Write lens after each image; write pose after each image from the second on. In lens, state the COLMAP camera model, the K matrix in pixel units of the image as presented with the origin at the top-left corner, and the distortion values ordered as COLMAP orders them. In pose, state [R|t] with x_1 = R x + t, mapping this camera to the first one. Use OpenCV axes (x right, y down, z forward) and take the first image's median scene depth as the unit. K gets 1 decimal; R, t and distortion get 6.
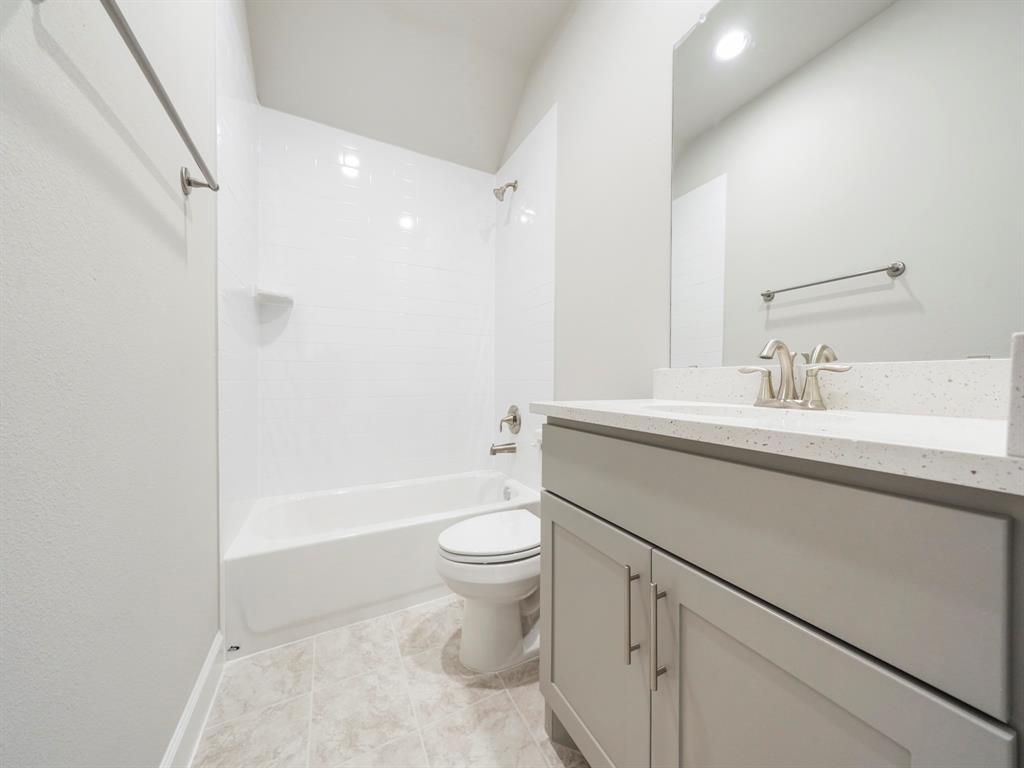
lens RADIAL K [[353.3, 0, 508.8], [0, 353.3, 386.3], [0, 0, 1]] dist [0.001598, -0.000097]
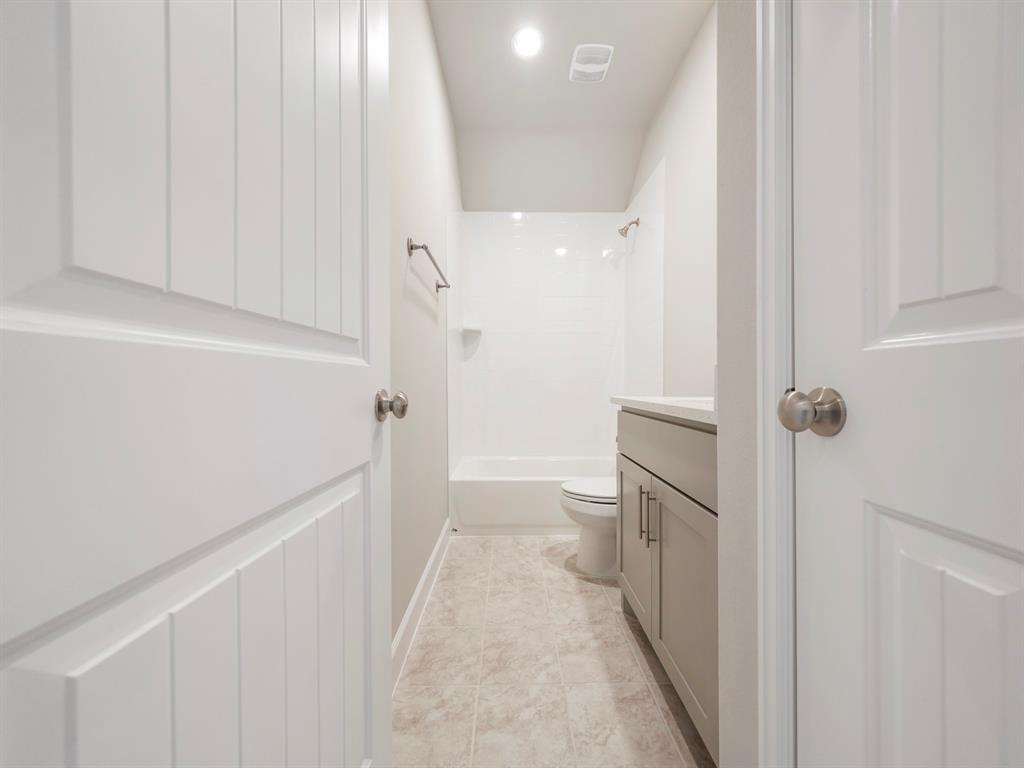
lens RADIAL K [[353.3, 0, 508.8], [0, 353.3, 386.3], [0, 0, 1]] dist [0.001598, -0.000097]
pose [[0.891830, 0.000222, -0.452370, 0.304469], [0.000249, 0.999999, 0.000983, -0.002792], [0.452370, -0.000989, 0.891830, -0.509765]]
